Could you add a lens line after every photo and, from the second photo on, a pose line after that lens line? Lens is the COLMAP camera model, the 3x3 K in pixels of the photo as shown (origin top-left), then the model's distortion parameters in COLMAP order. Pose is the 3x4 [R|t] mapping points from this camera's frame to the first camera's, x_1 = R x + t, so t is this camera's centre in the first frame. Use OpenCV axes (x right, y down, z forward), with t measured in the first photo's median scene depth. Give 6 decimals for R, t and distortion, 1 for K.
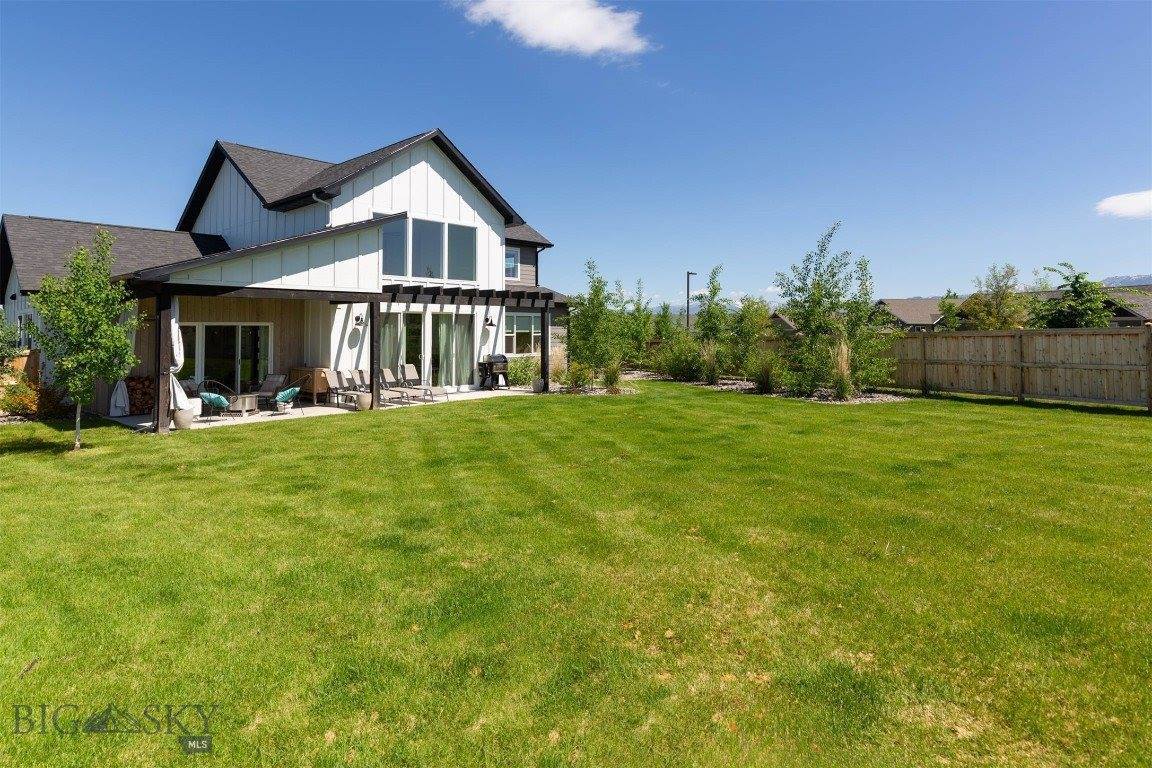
lens RADIAL K [[641.8, 0, 575.4], [0, 641.8, 325.1], [0, 0, 1]] dist [0.000731, 0.000037]
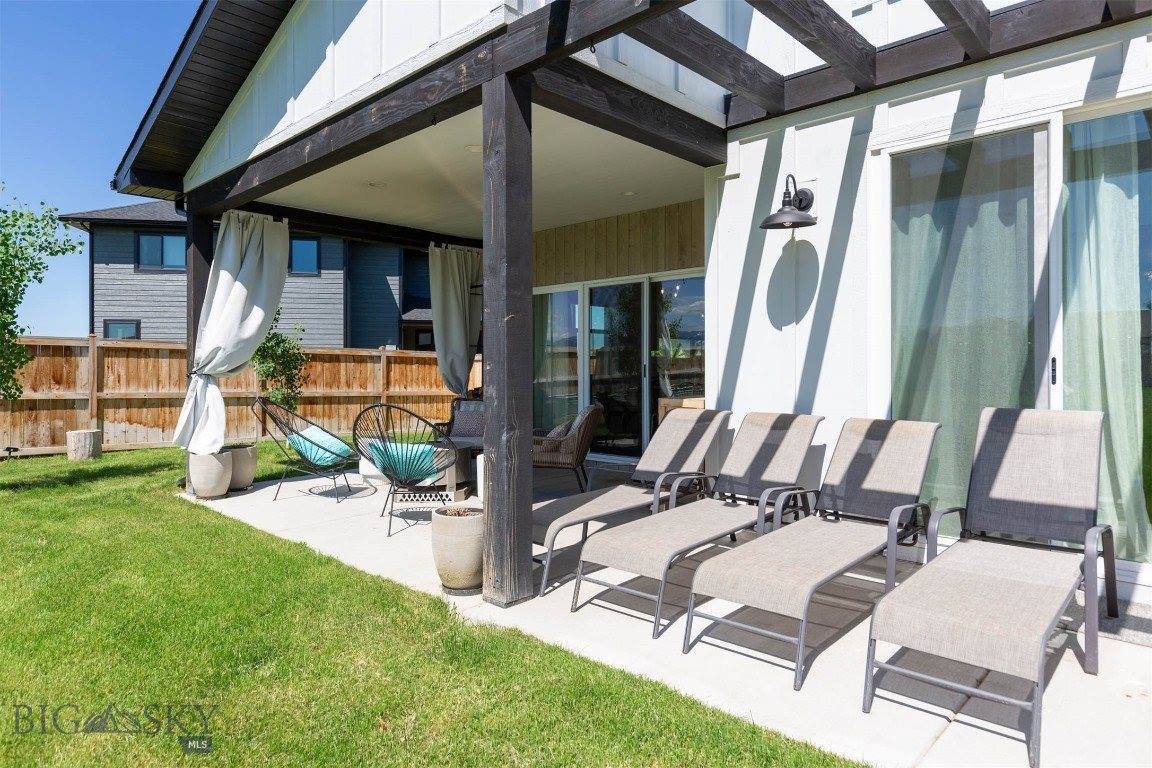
lens RADIAL K [[699.0, 0, 576.0], [0, 699.0, 384.0], [0, 0, 1]] dist [-0.001032, -0.000595]
pose [[-0.011708, 0.032492, -0.999403, -0.068721], [0.015921, 0.999351, 0.032304, 0.043150], [0.999805, -0.015533, -0.012218, 0.815743]]
